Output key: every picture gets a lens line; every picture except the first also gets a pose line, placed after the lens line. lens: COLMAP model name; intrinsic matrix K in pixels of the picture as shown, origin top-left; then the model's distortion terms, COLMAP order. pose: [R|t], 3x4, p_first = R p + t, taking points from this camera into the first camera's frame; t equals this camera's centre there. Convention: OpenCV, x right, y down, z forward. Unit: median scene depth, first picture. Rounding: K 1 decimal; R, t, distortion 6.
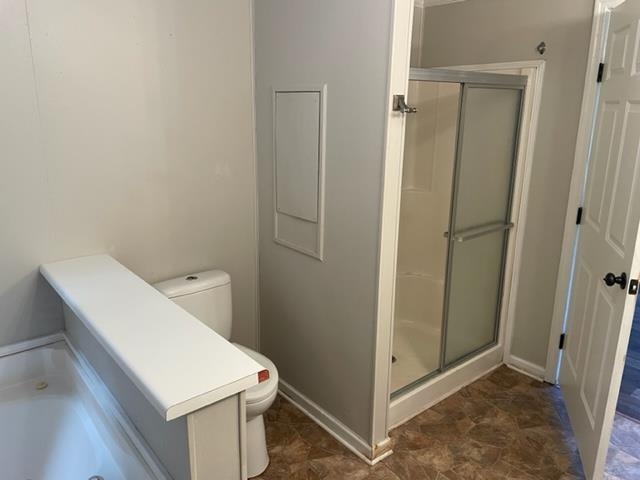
lens RADIAL K [[478.6, 0, 320.0], [0, 478.6, 240.0], [0, 0, 1]] dist [0.090568, -0.110128]
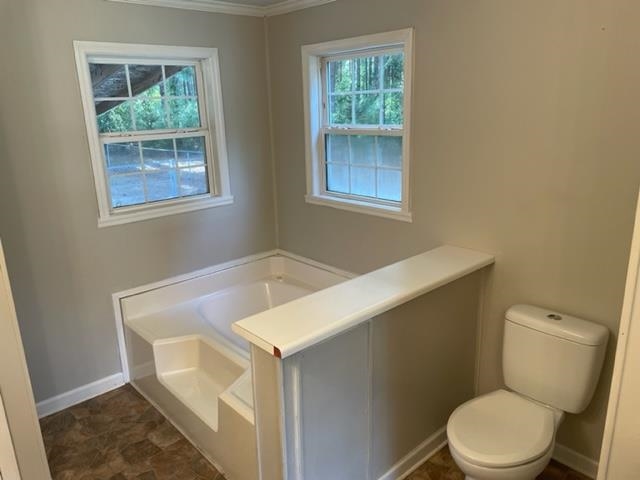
lens RADIAL K [[478.6, 0, 320.0], [0, 478.6, 240.0], [0, 0, 1]] dist [0.090568, -0.110128]
pose [[0.059976, 0.262411, -0.963090, 0.485435], [-0.240839, 0.940128, 0.241156, -0.150701], [0.968710, 0.217486, 0.119584, 0.483409]]
